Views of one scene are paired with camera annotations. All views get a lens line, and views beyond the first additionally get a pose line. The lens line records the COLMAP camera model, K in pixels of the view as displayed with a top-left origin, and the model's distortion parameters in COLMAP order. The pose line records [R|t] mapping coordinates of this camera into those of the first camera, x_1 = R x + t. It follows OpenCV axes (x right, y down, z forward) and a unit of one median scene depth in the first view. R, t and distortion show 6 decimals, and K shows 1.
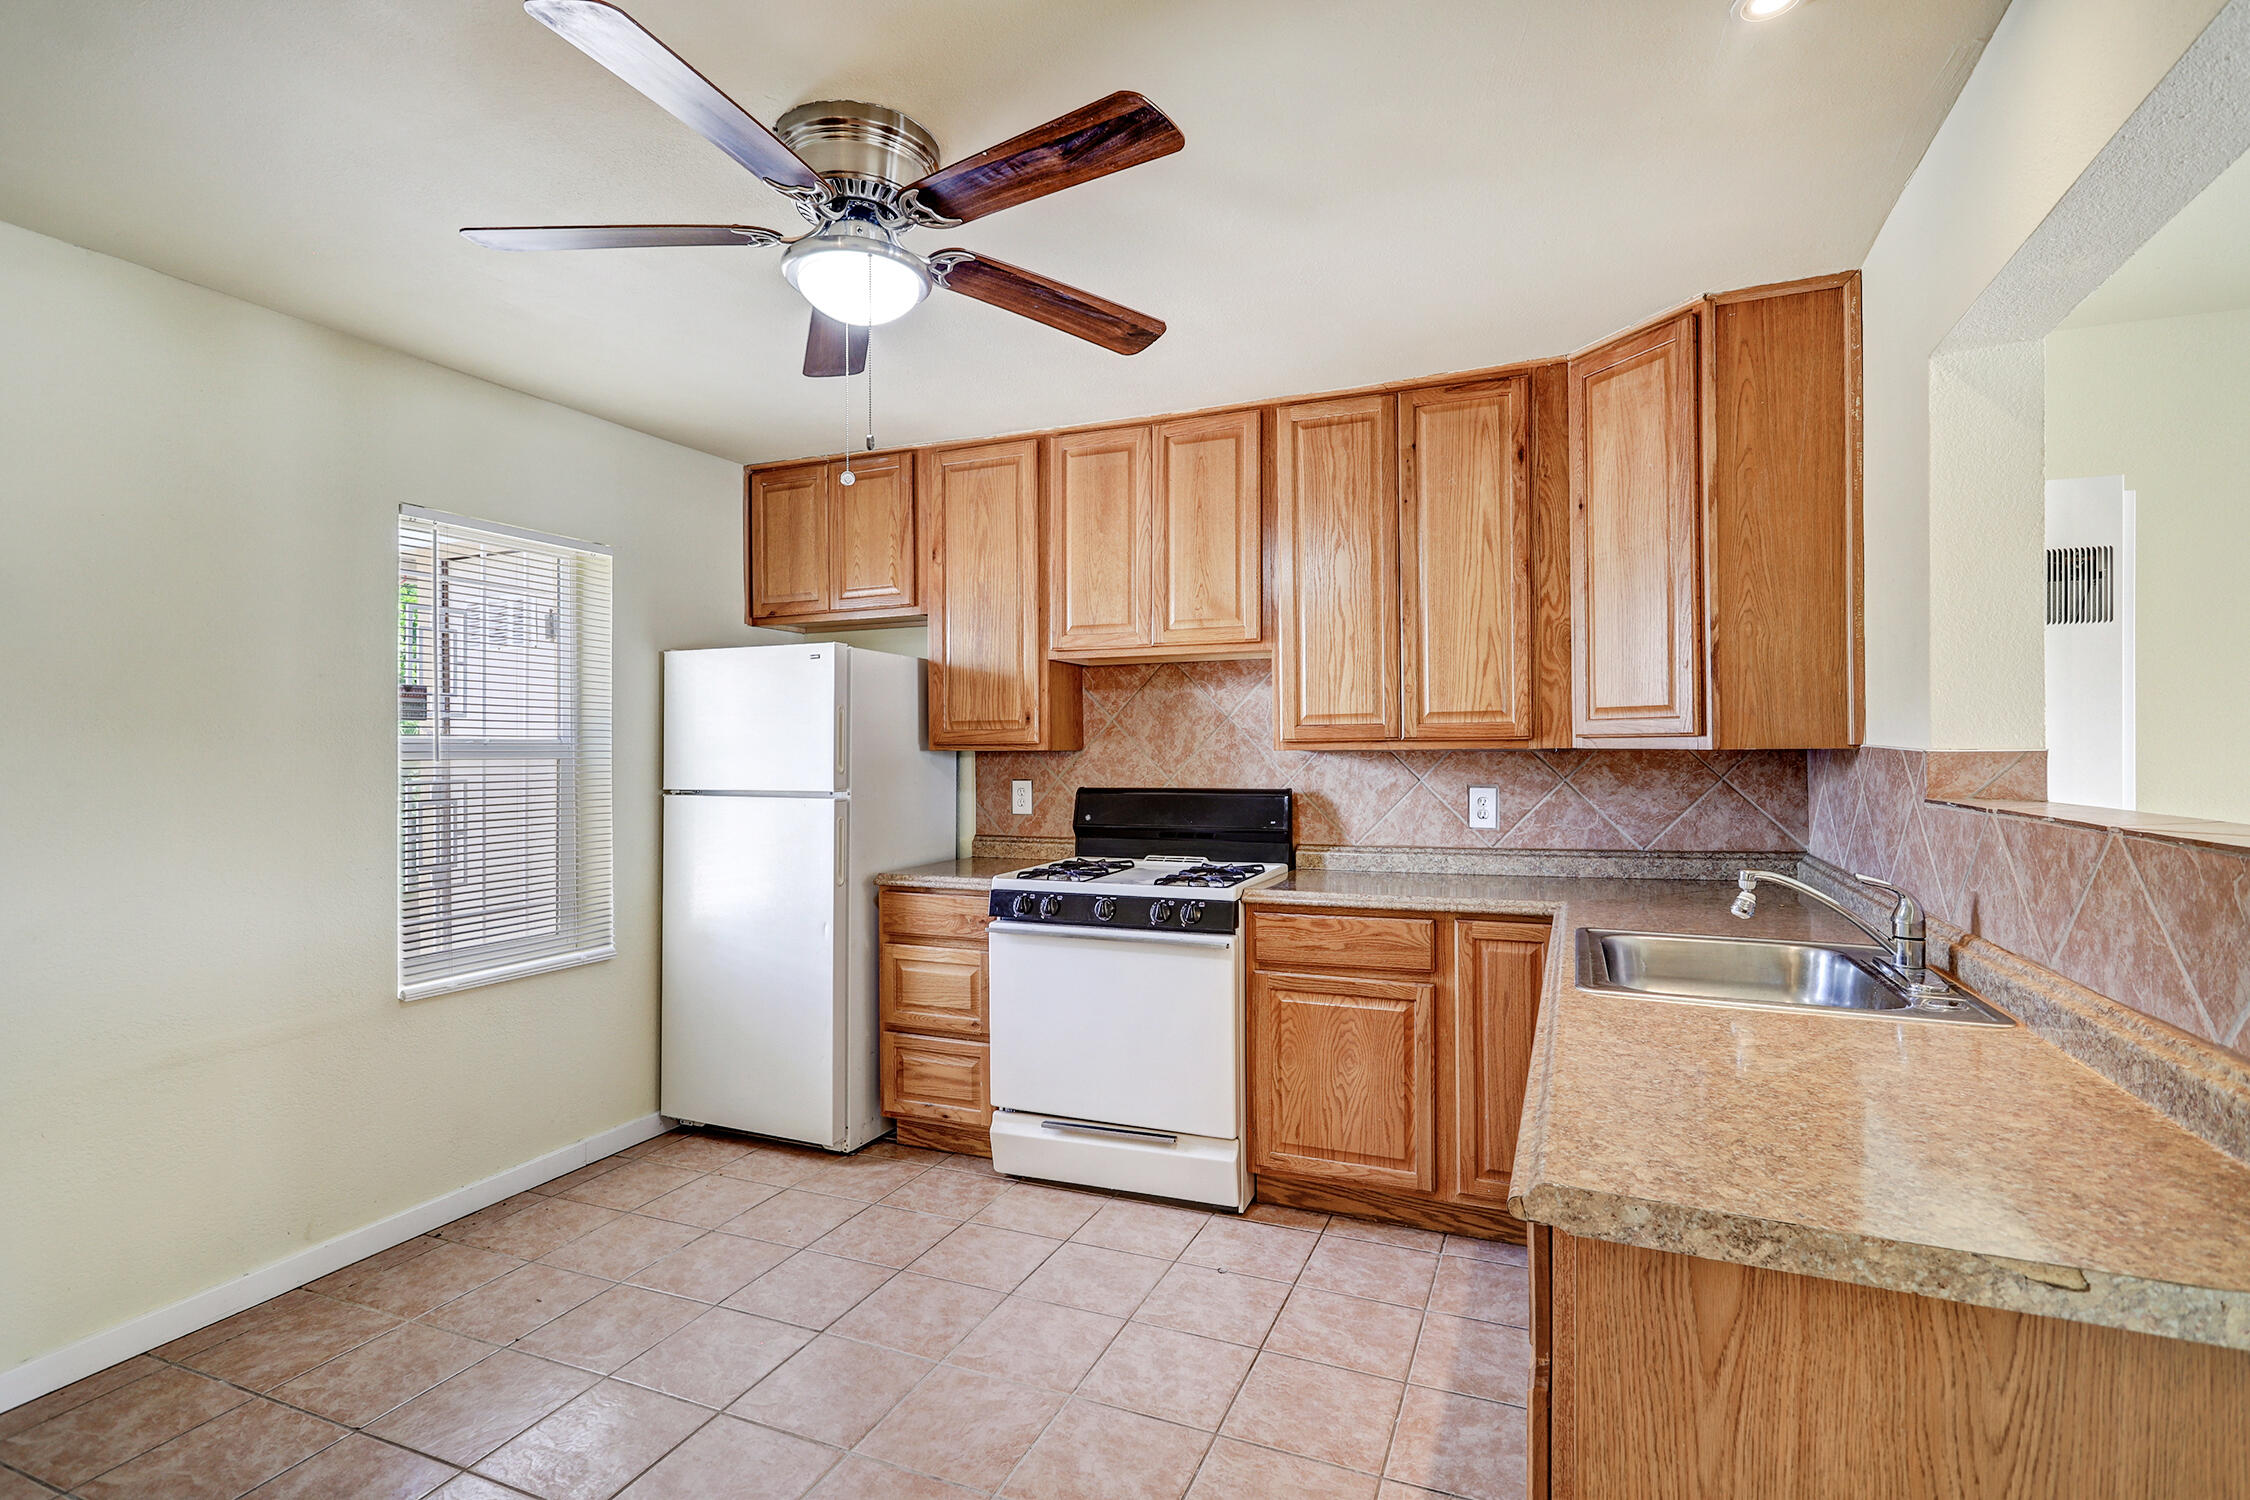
lens RADIAL K [[1070.7, 0, 1120.6], [0, 1070.7, 743.0], [0, 0, 1]] dist [-0.002455, 0.000460]
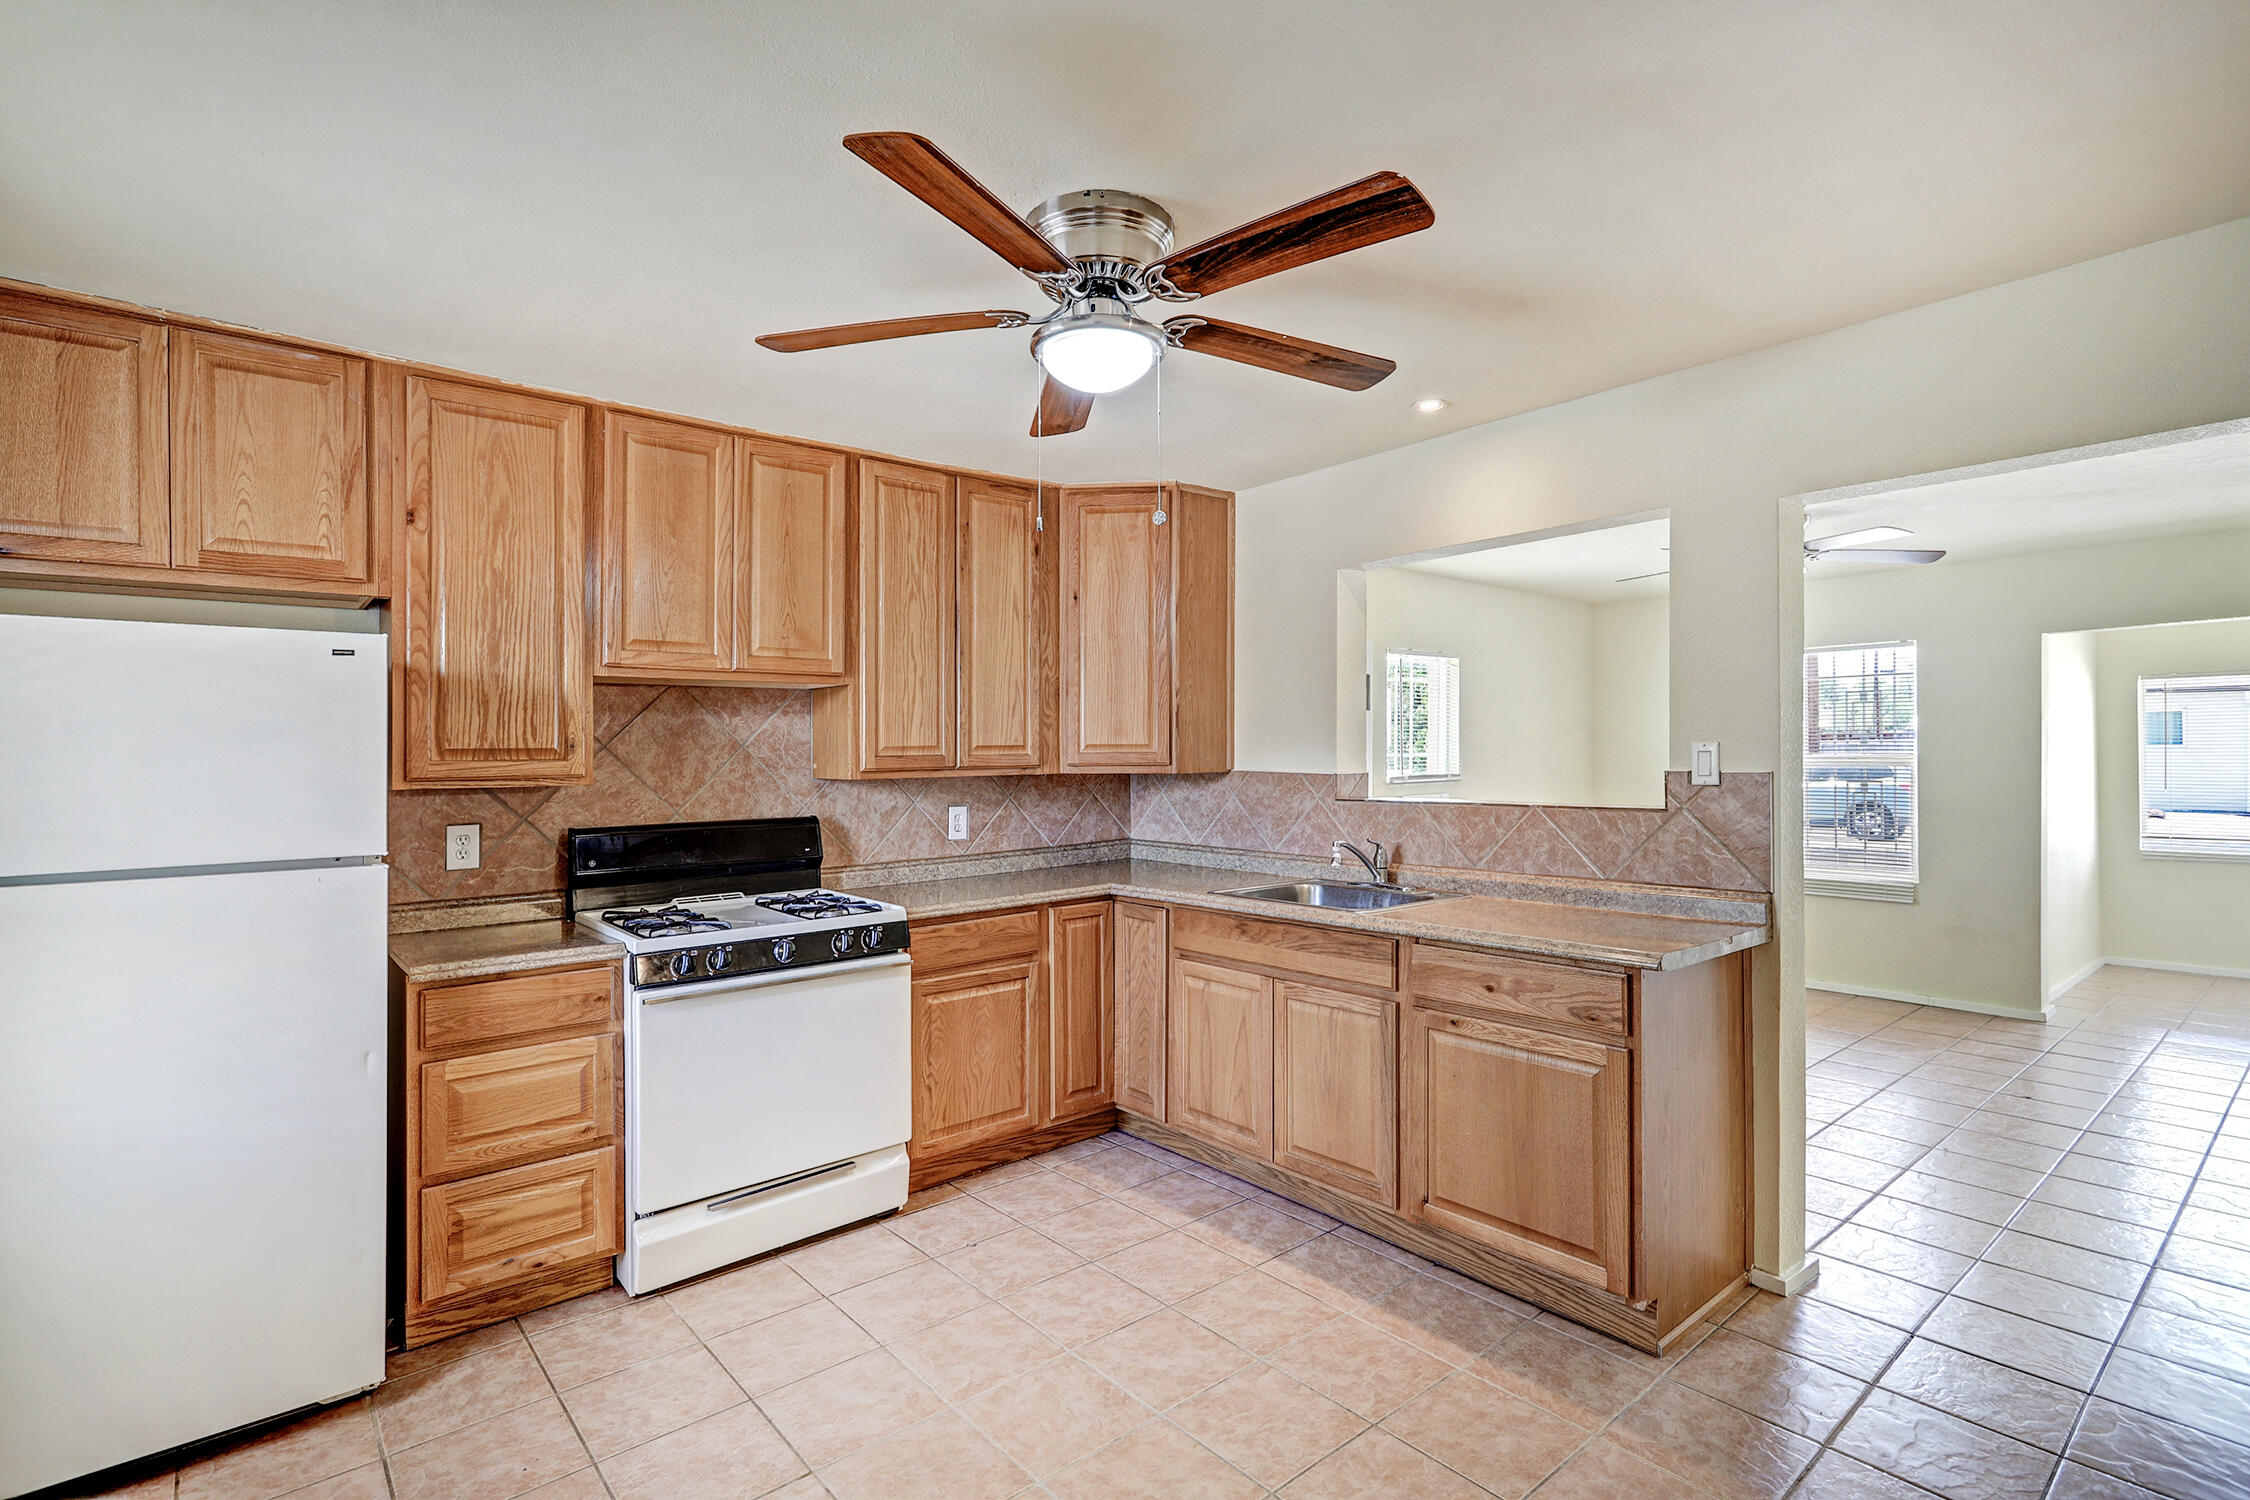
lens RADIAL K [[1071.8, 0, 1126.7], [0, 1071.8, 754.3], [0, 0, 1]] dist [-0.002670, 0.001074]
pose [[0.447590, -0.000851, 0.894238, -0.692159], [0.003403, 0.999994, -0.000751, -0.016540], [-0.894232, 0.003379, 0.447590, 0.288632]]
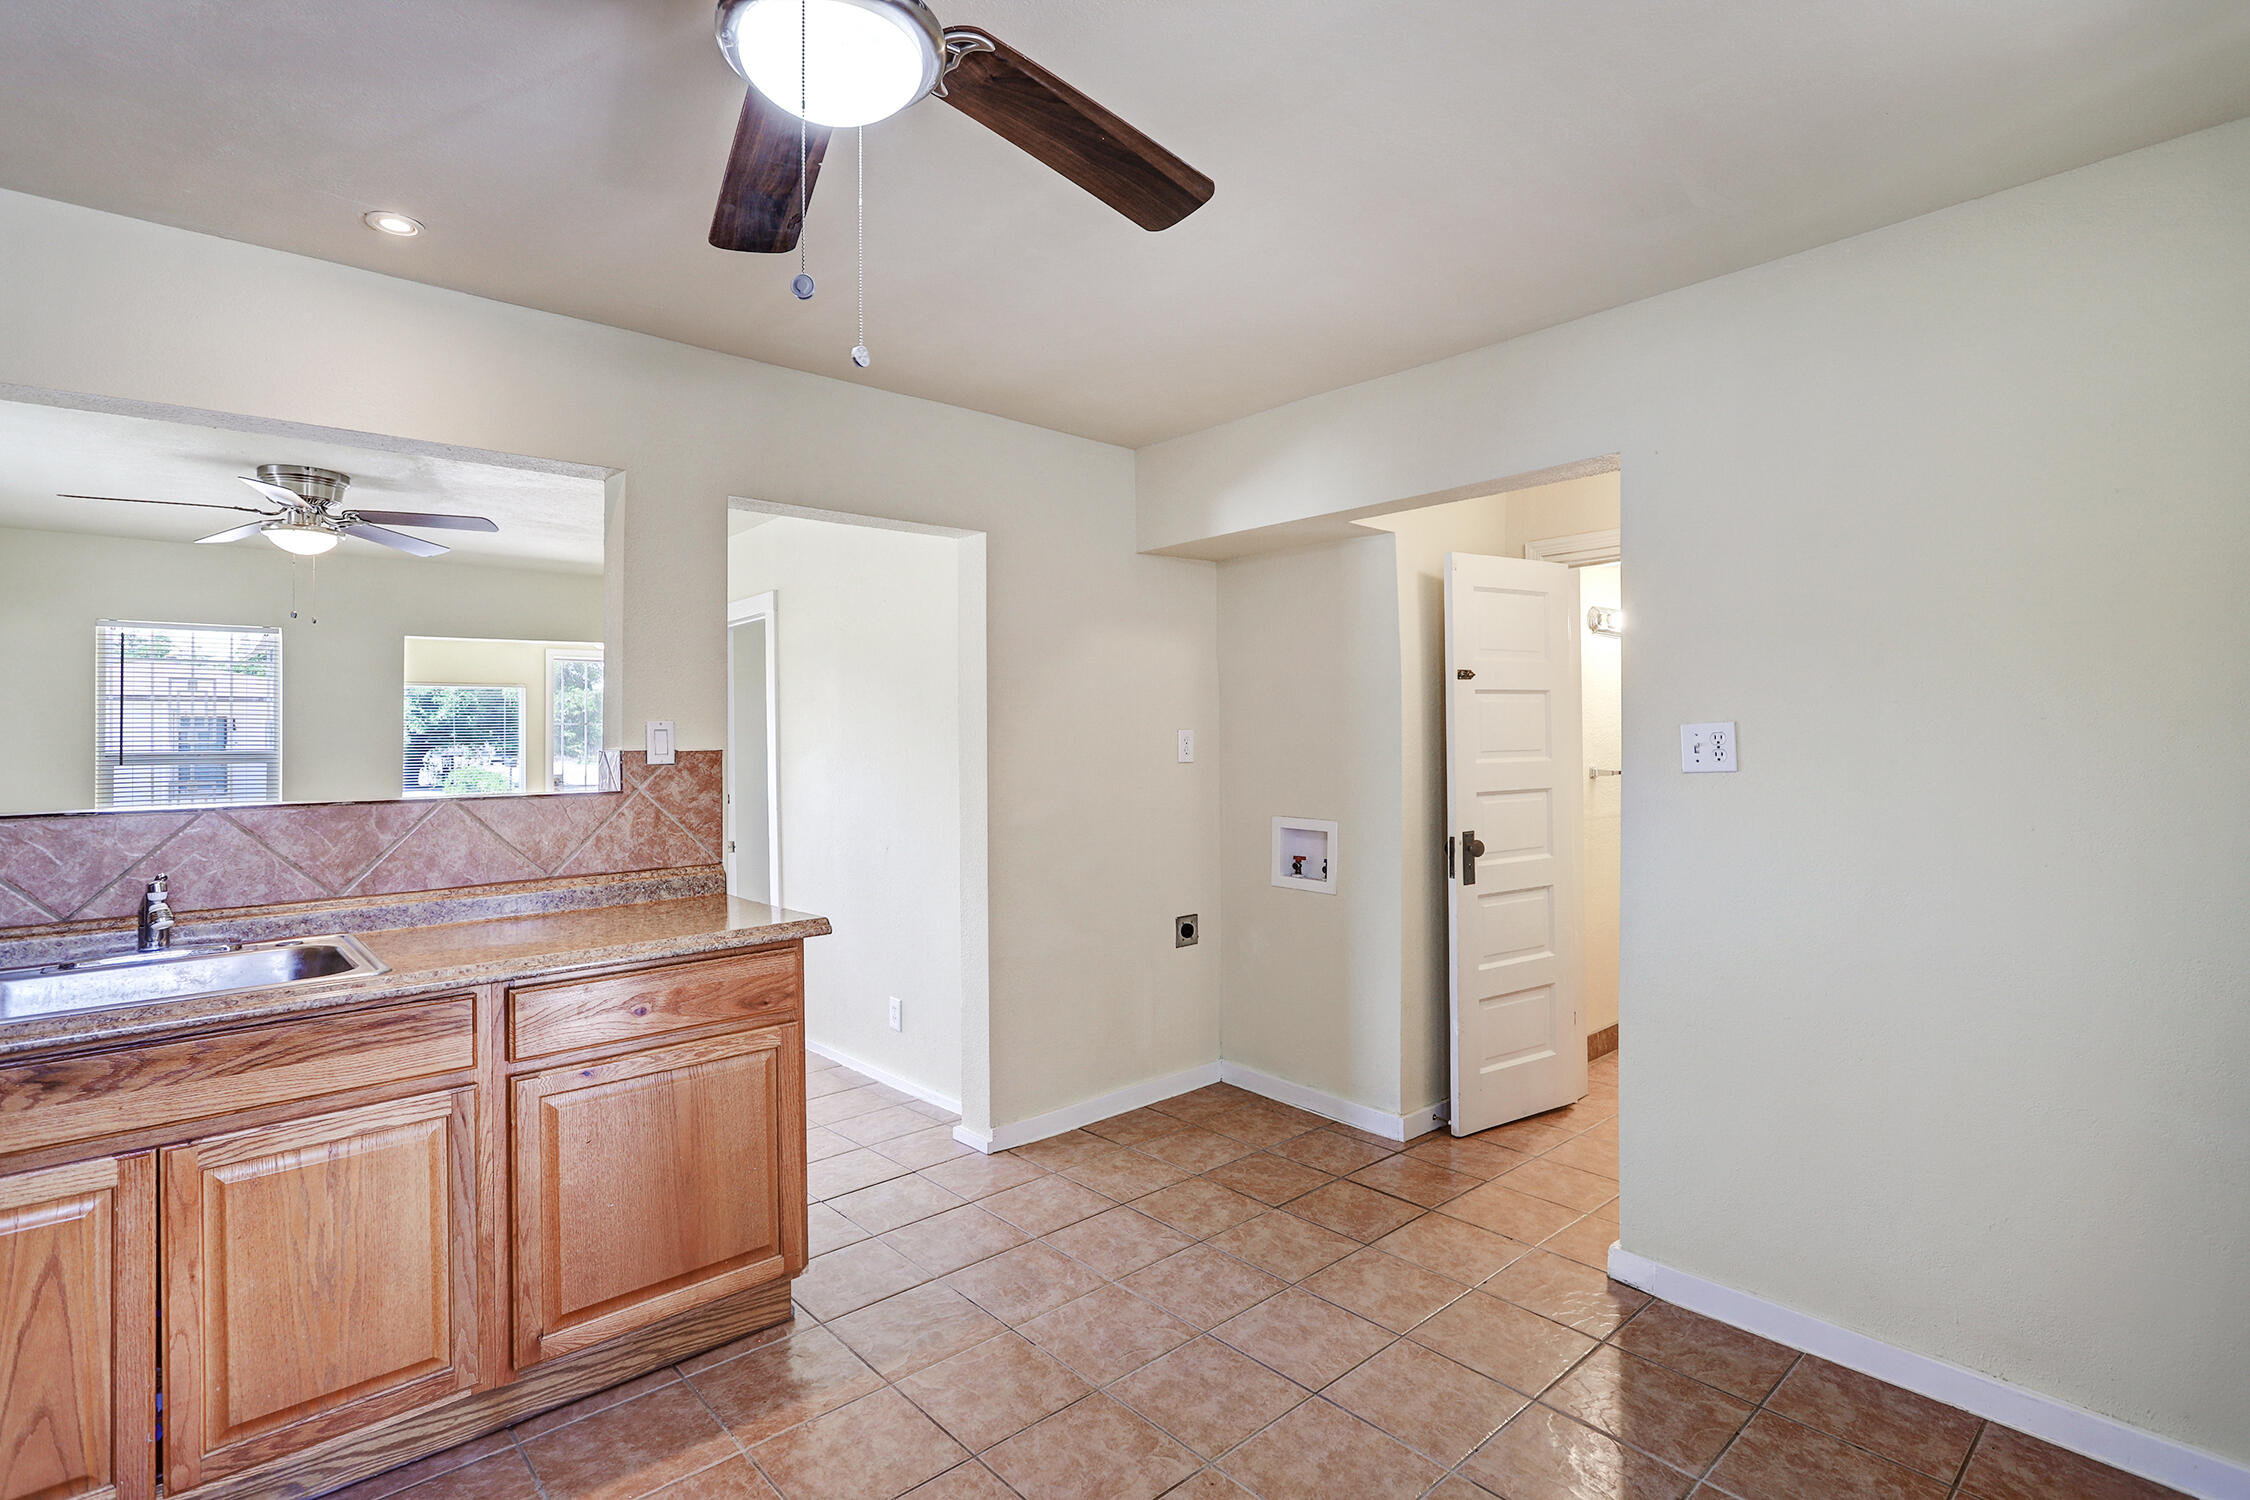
lens RADIAL K [[1070.7, 0, 1120.6], [0, 1070.7, 743.0], [0, 0, 1]] dist [-0.002455, 0.000460]
pose [[-0.906609, 0.012826, 0.421777, -0.387476], [0.013389, 0.999909, -0.001626, -0.000225], [-0.421759, 0.004173, -0.906698, 0.901901]]
